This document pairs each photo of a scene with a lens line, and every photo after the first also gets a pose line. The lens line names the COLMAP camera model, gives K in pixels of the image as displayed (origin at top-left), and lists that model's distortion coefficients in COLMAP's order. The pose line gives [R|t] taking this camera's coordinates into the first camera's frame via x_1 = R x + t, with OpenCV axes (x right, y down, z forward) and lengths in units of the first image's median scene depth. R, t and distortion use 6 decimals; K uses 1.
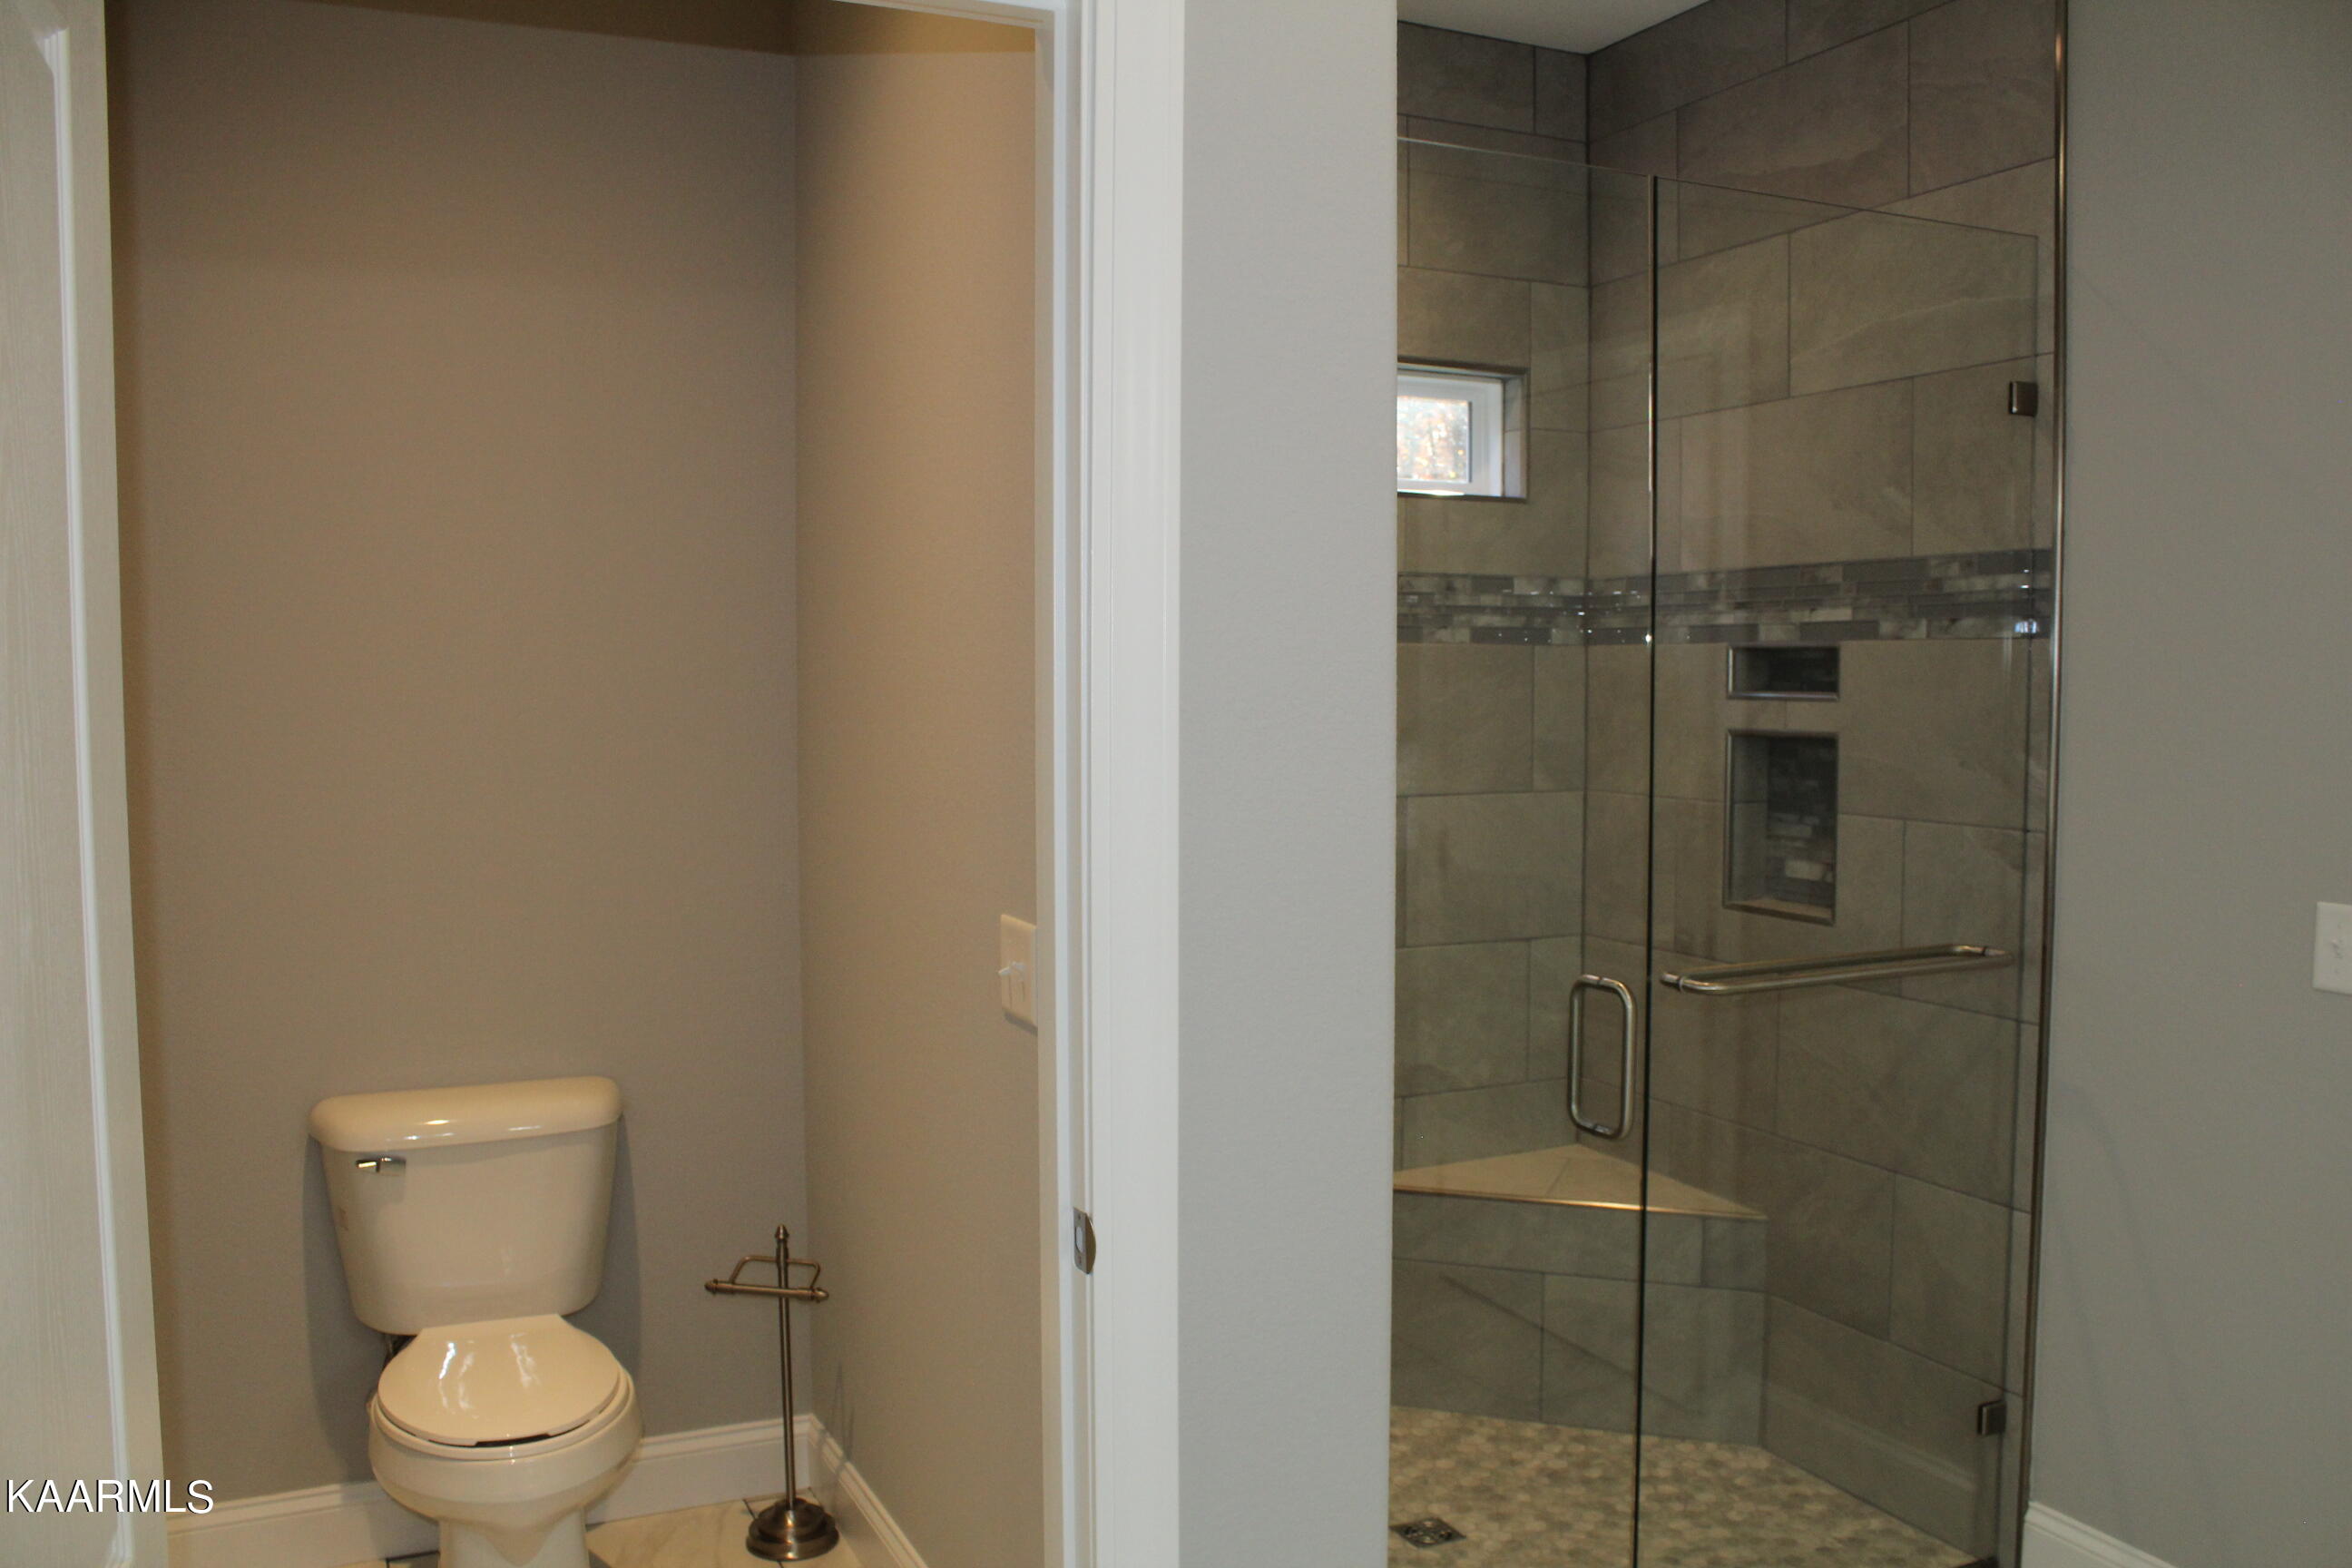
lens RADIAL K [[1958.8, 0, 1182.6], [0, 1958.8, 799.7], [0, 0, 1]] dist [-0.159070, 0.134383]
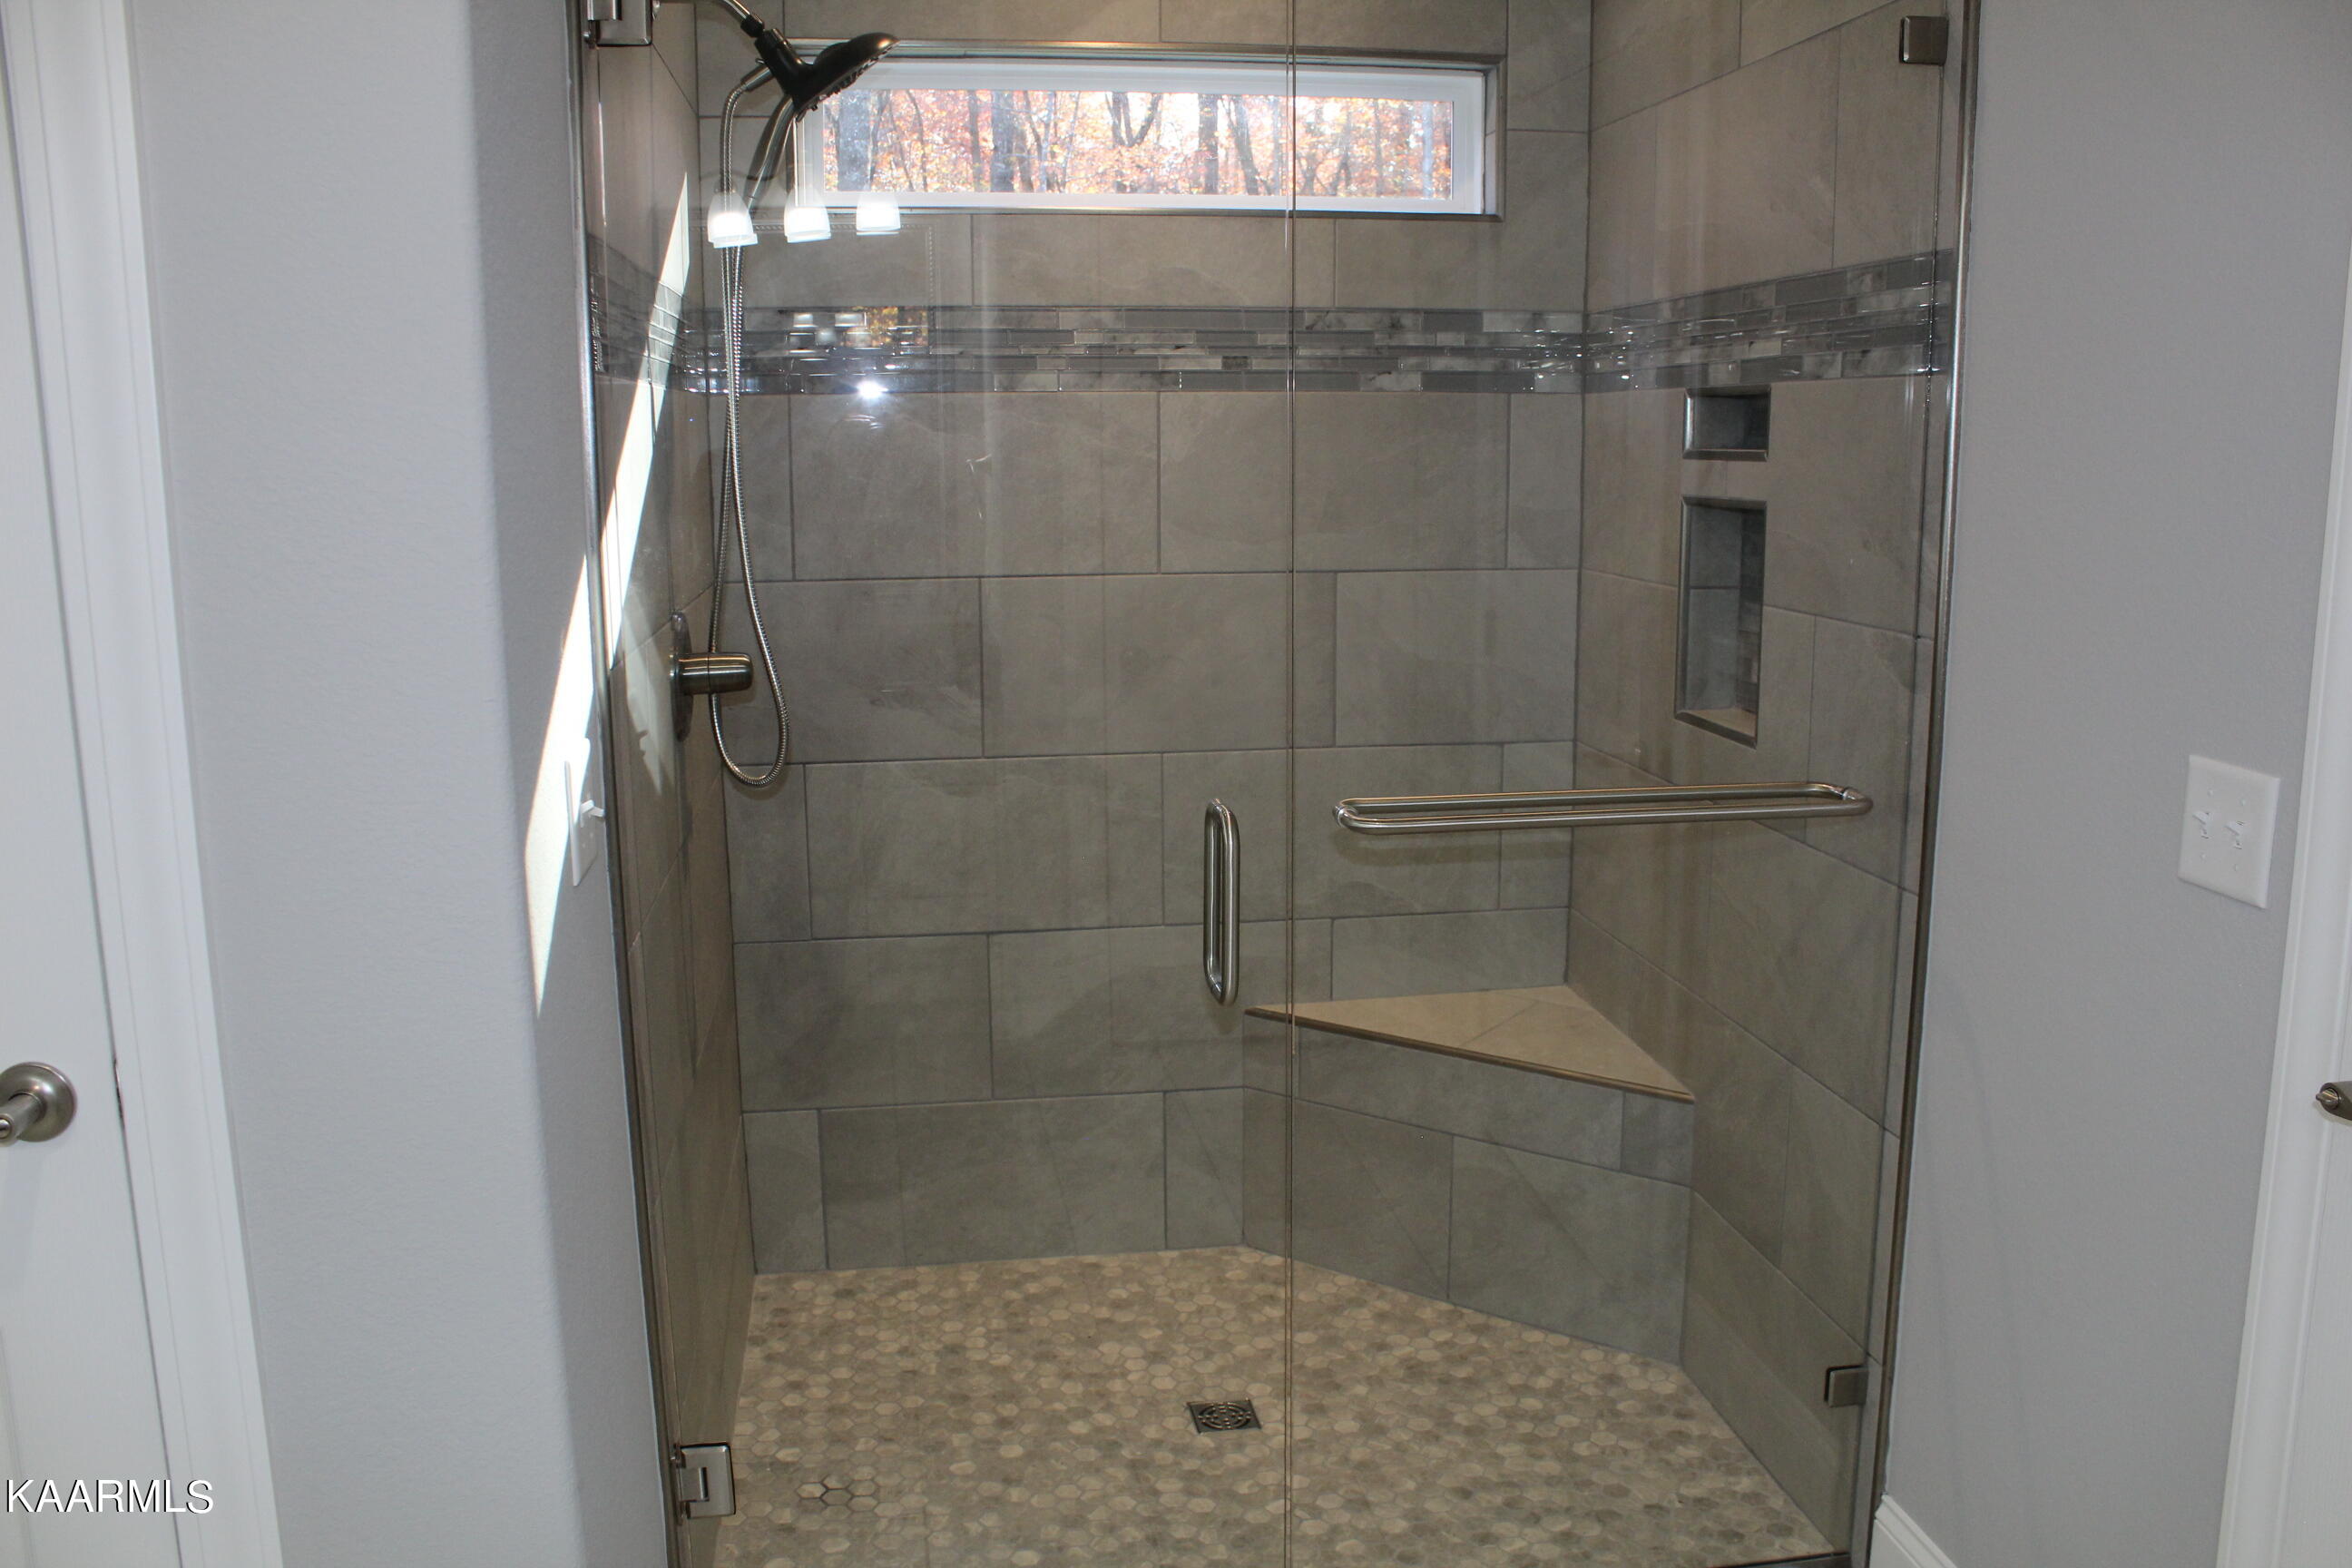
lens RADIAL K [[1958.8, 0, 1182.6], [0, 1958.8, 799.7], [0, 0, 1]] dist [-0.159070, 0.134383]
pose [[0.959056, 0.046533, -0.279366, 0.334091], [-0.012628, 0.992455, 0.121959, -0.006976], [0.282933, -0.113437, 0.952408, 0.175053]]
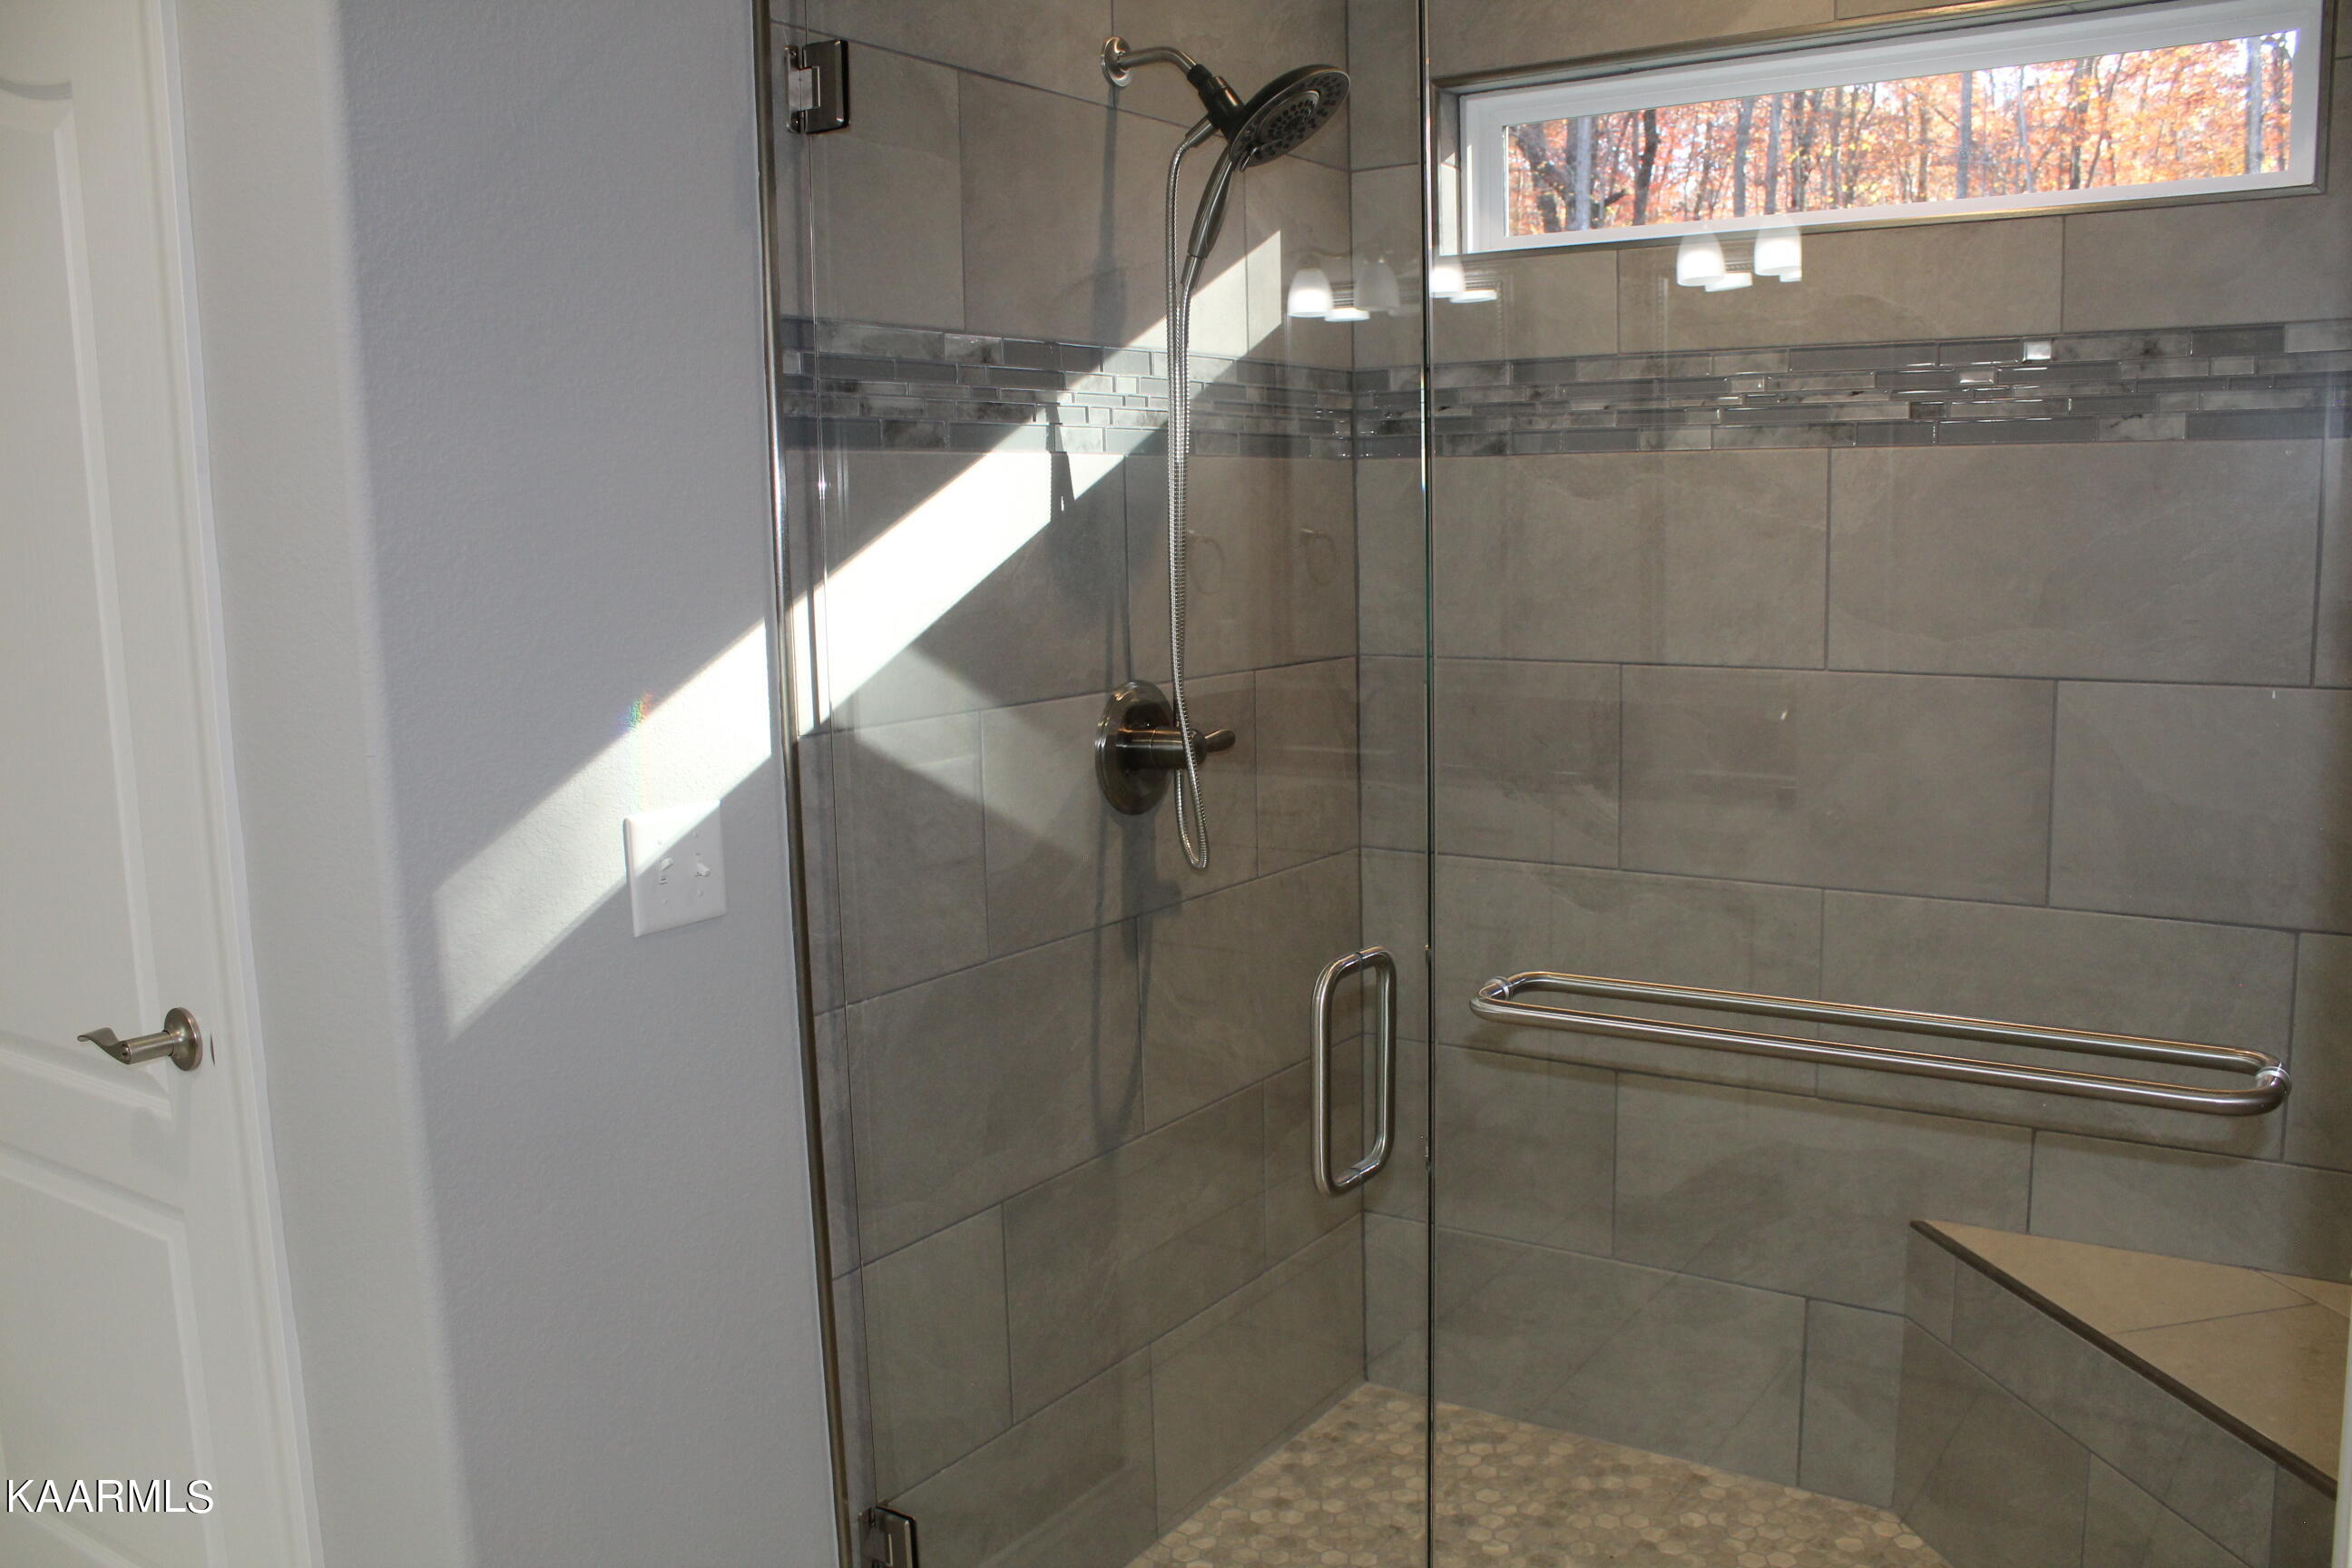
lens RADIAL K [[1958.8, 0, 1182.6], [0, 1958.8, 799.7], [0, 0, 1]] dist [-0.159070, 0.134383]
pose [[0.508286, 0.115525, -0.853405, 0.584973], [-0.035339, 0.992925, 0.113364, -0.026869], [0.860463, -0.027463, 0.508772, 0.481186]]
